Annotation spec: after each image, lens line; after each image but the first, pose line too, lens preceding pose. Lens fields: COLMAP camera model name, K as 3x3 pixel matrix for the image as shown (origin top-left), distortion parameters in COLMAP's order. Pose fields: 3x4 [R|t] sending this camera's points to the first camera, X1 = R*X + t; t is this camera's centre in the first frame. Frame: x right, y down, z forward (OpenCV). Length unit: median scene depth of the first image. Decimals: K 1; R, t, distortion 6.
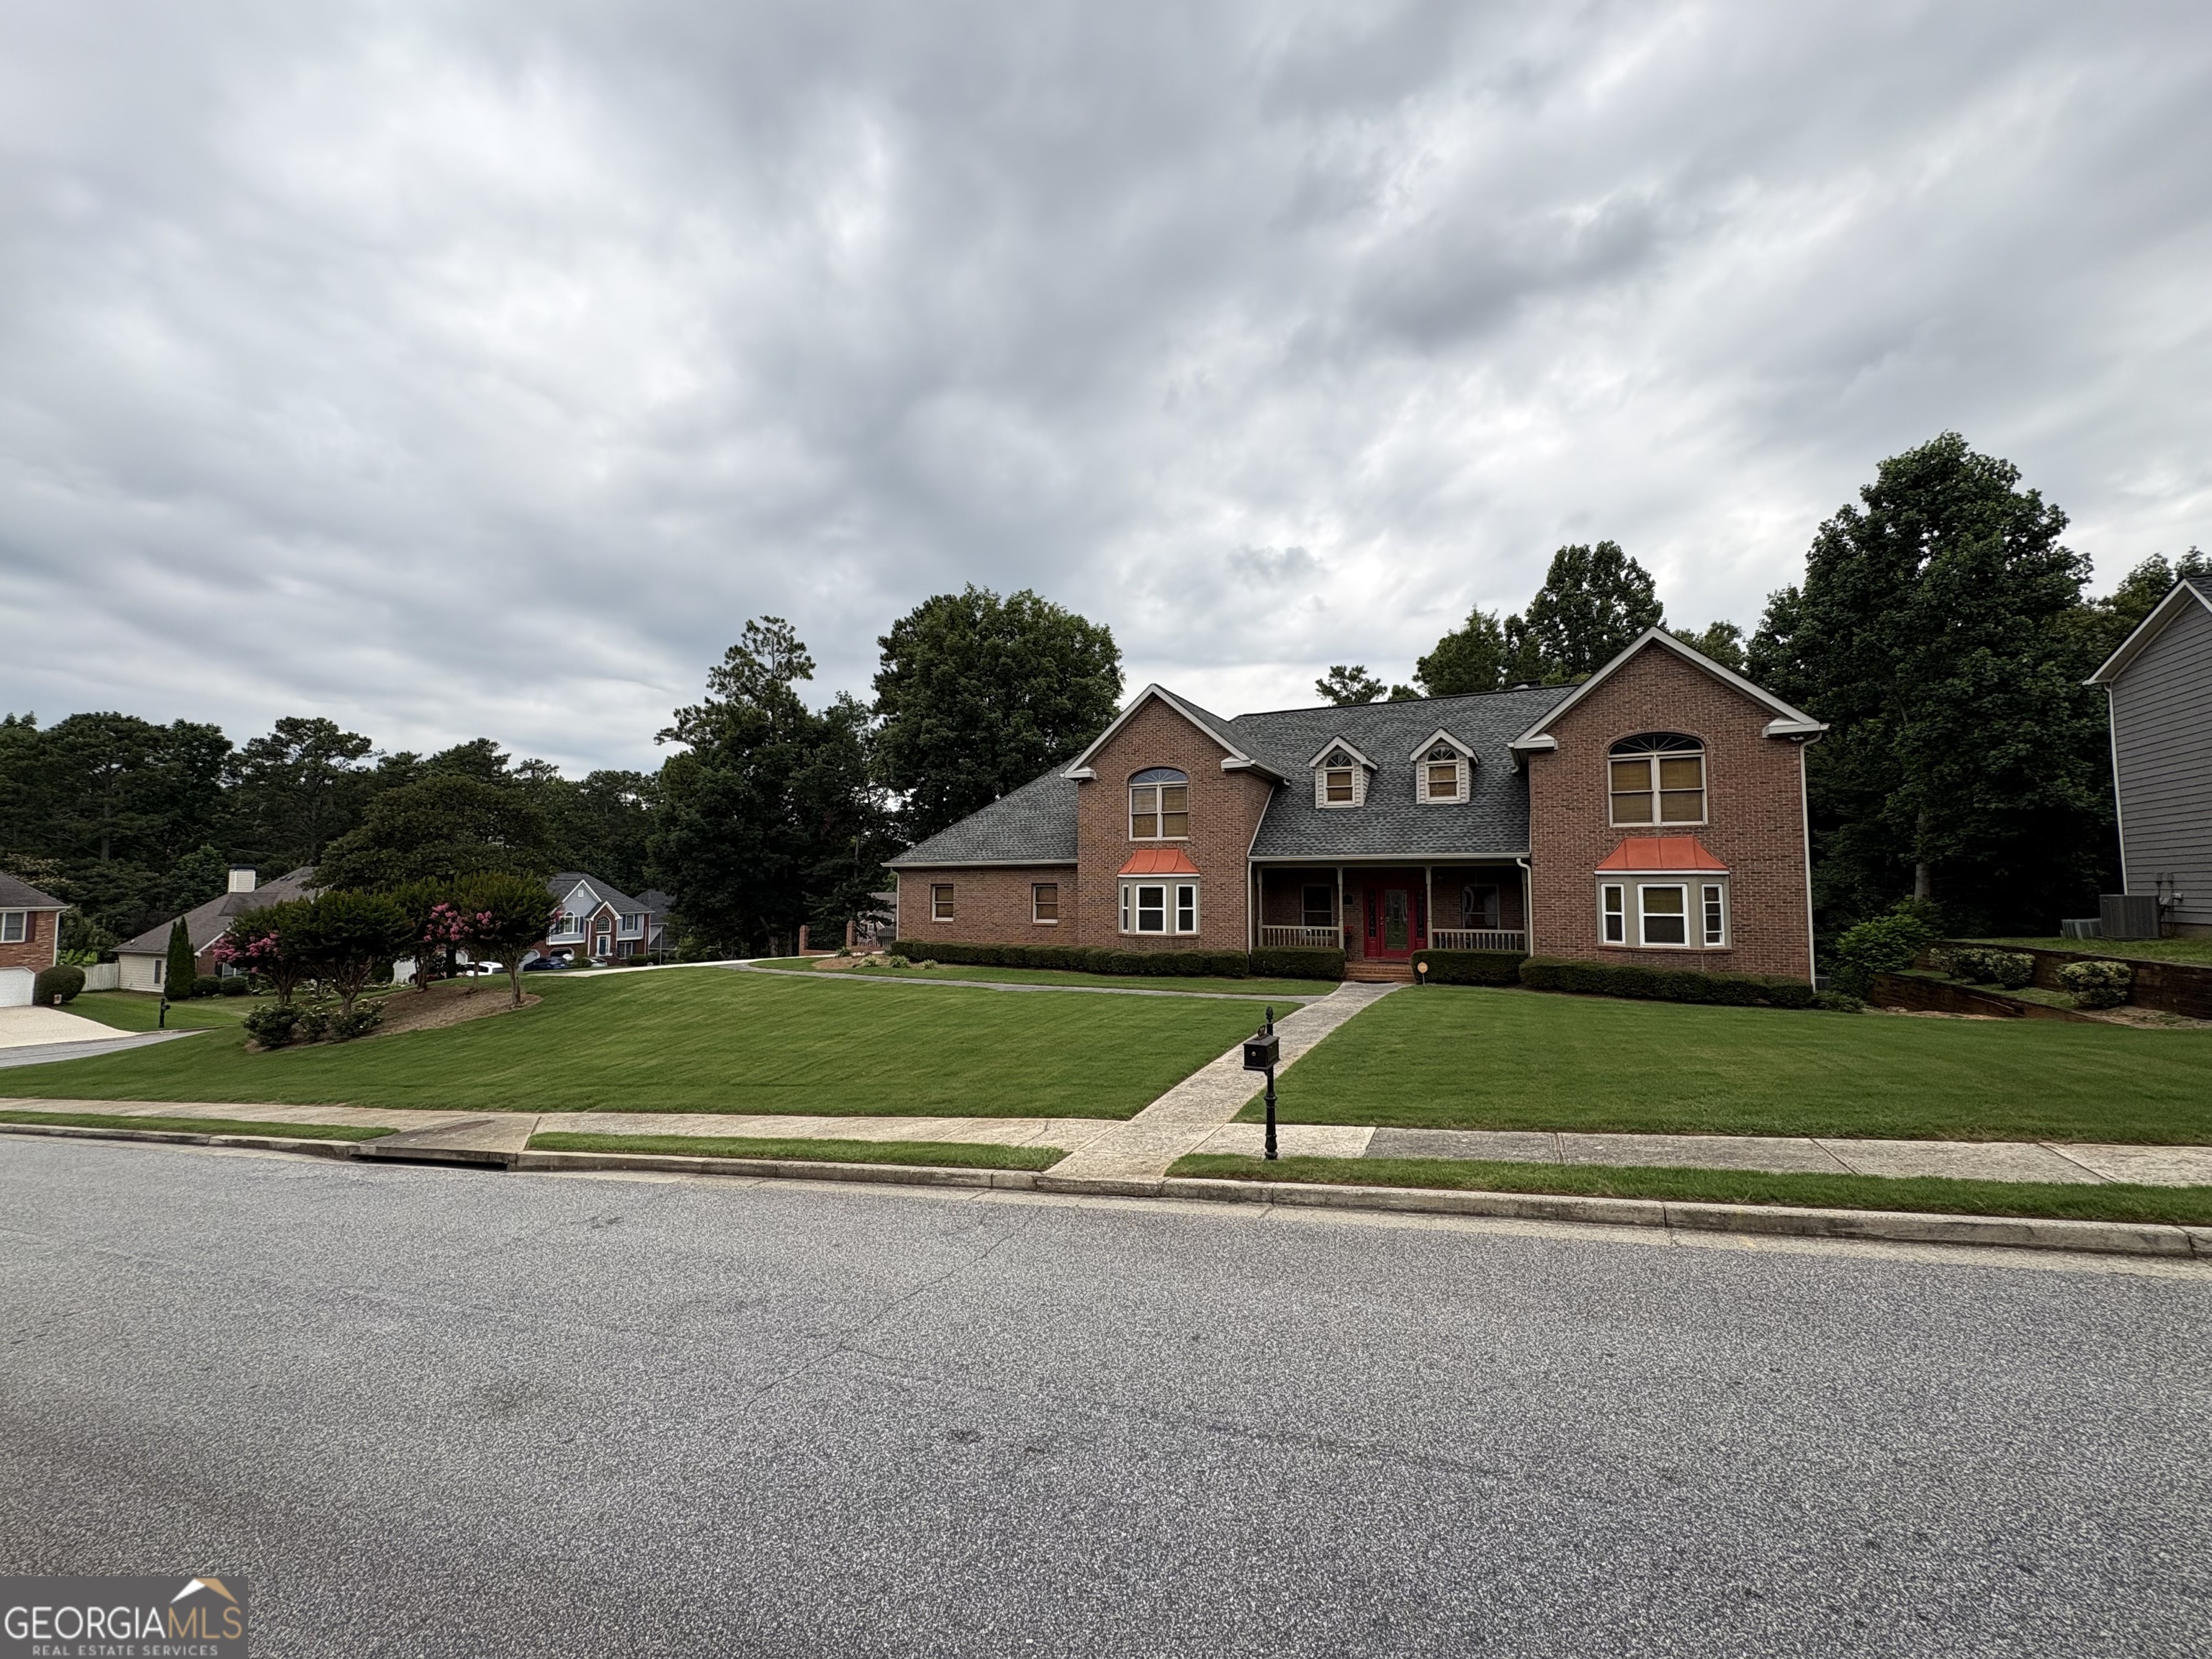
lens RADIAL K [[902.4, 0, 1119.3], [0, 902.4, 824.6], [0, 0, 1]] dist [0.000490, -0.000649]
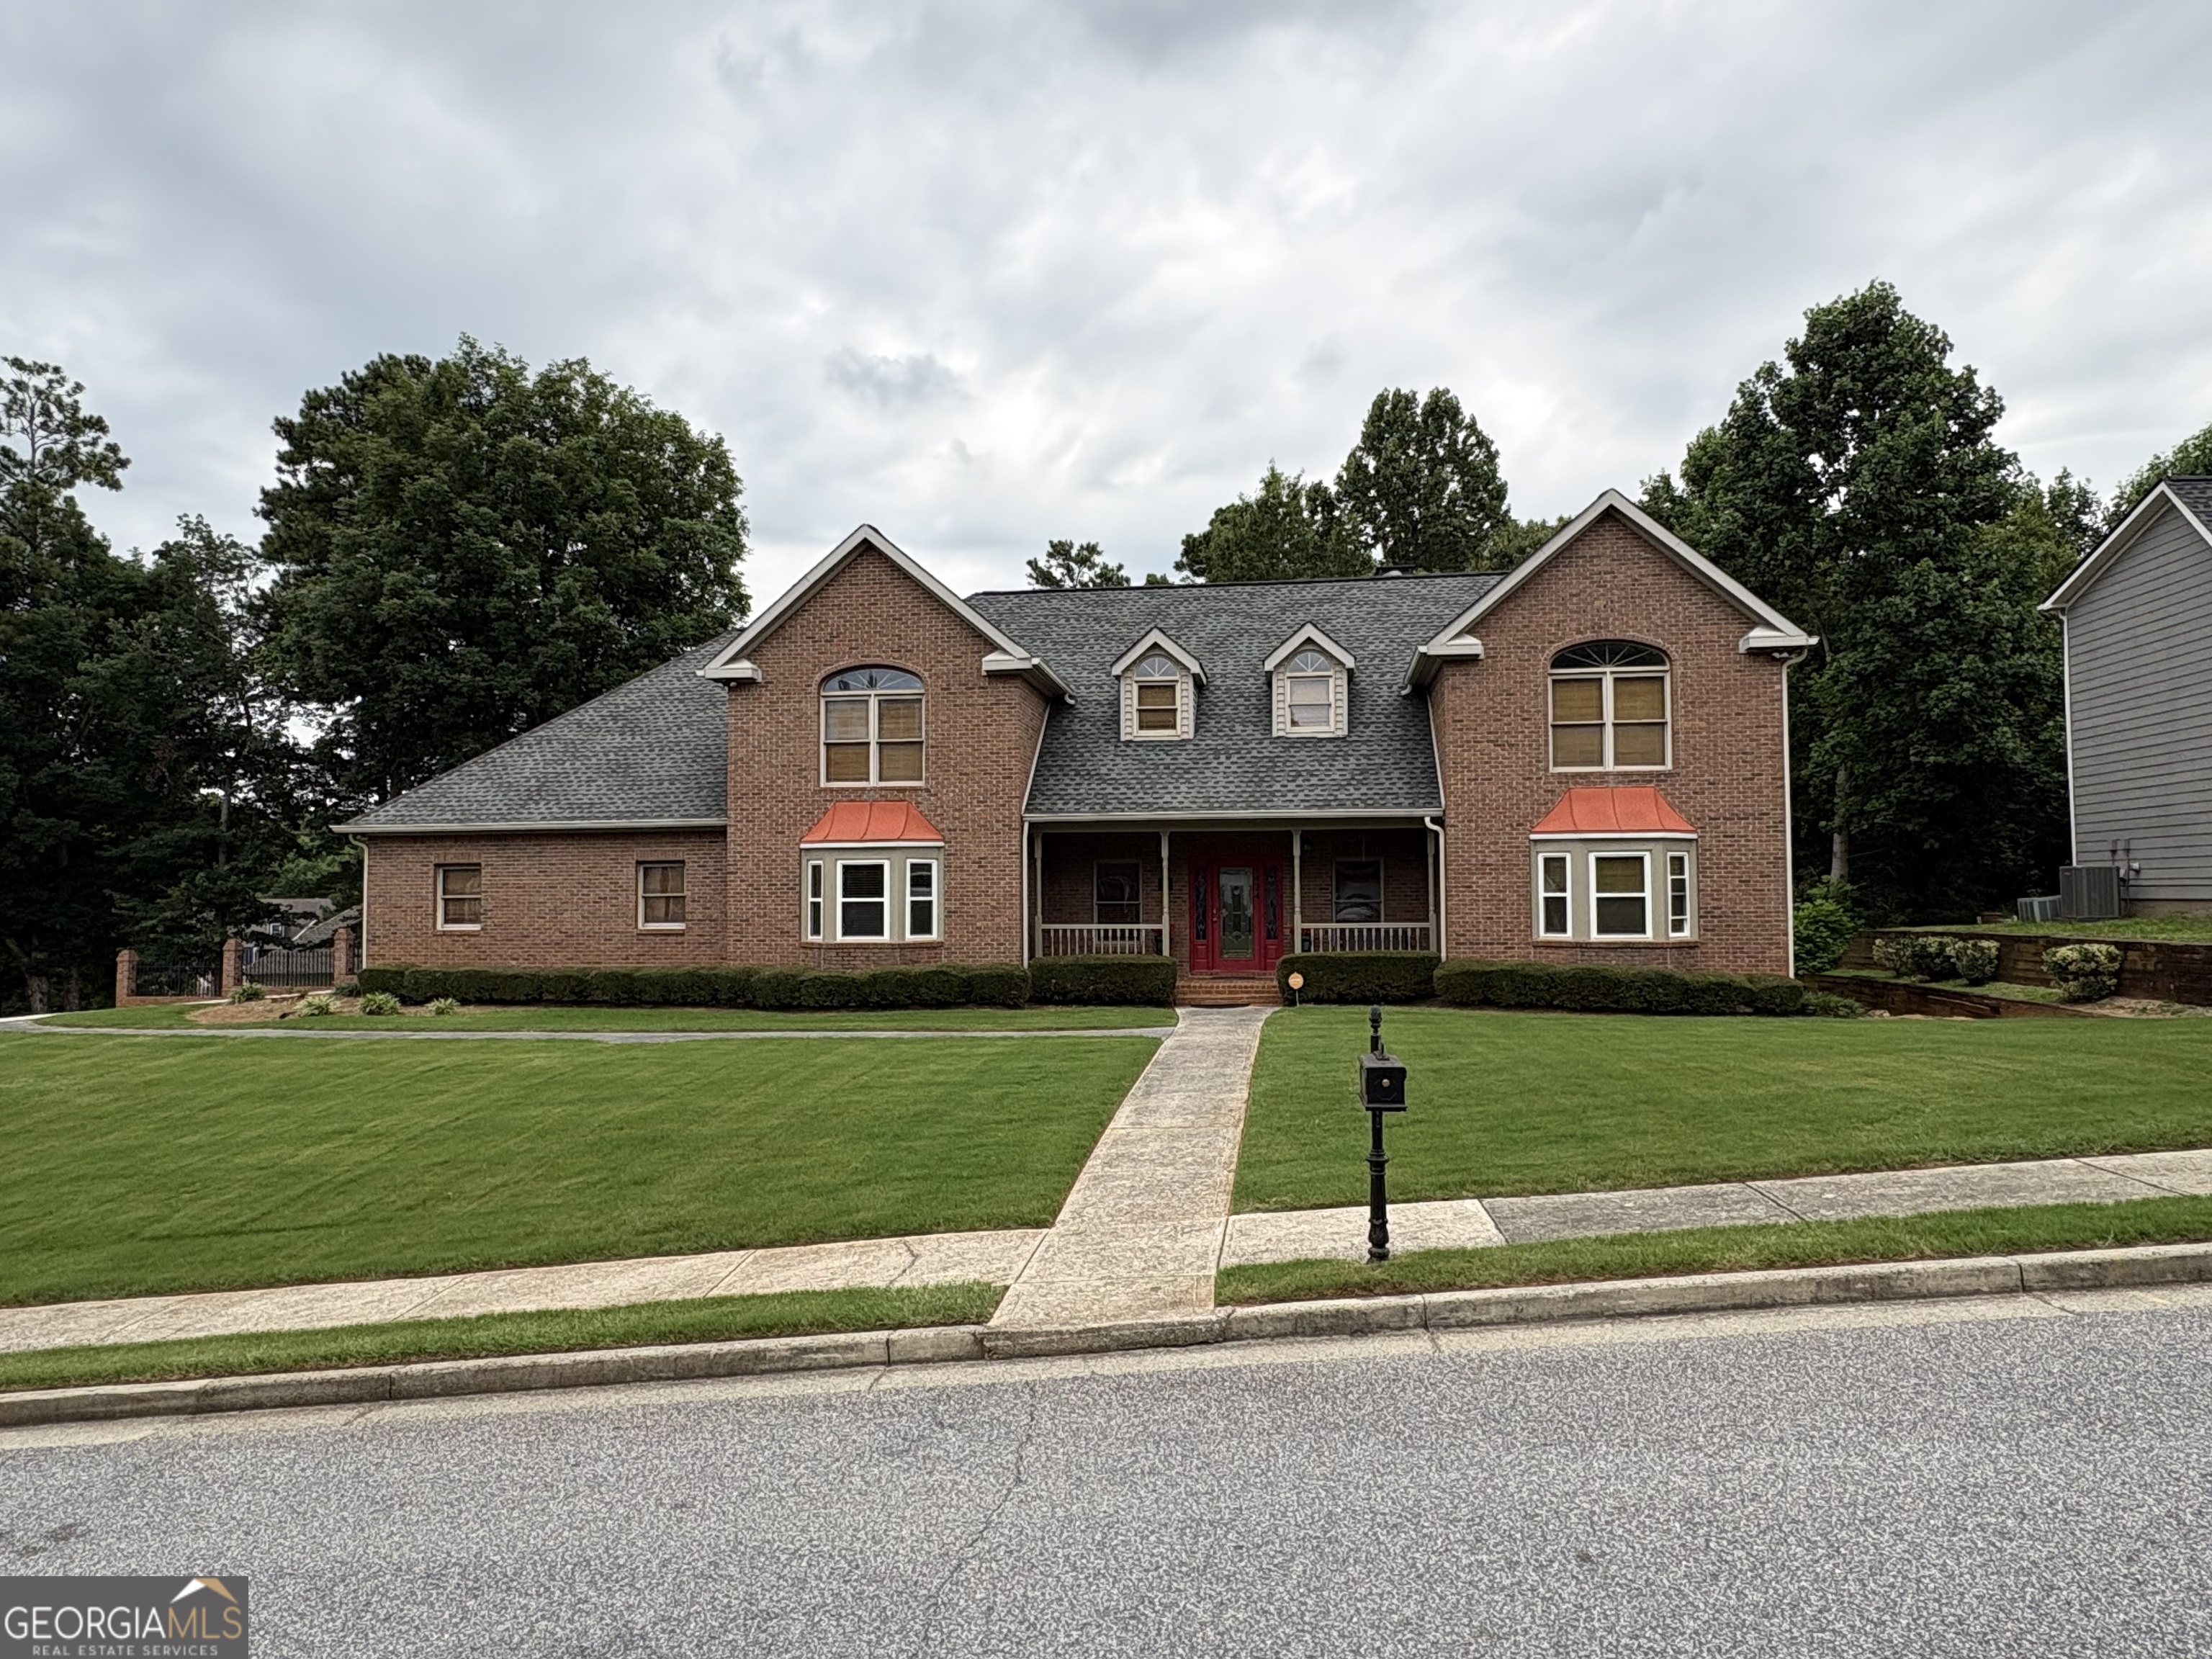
lens RADIAL K [[1395.4, 0, 1095.8], [0, 1395.4, 839.1], [0, 0, 1]] dist [-0.001719, 0.001793]
pose [[0.946332, 0.005066, 0.323156, -0.119042], [-0.014250, 0.999559, 0.026062, 0.026594], [-0.322882, -0.029268, 0.945987, 0.073285]]
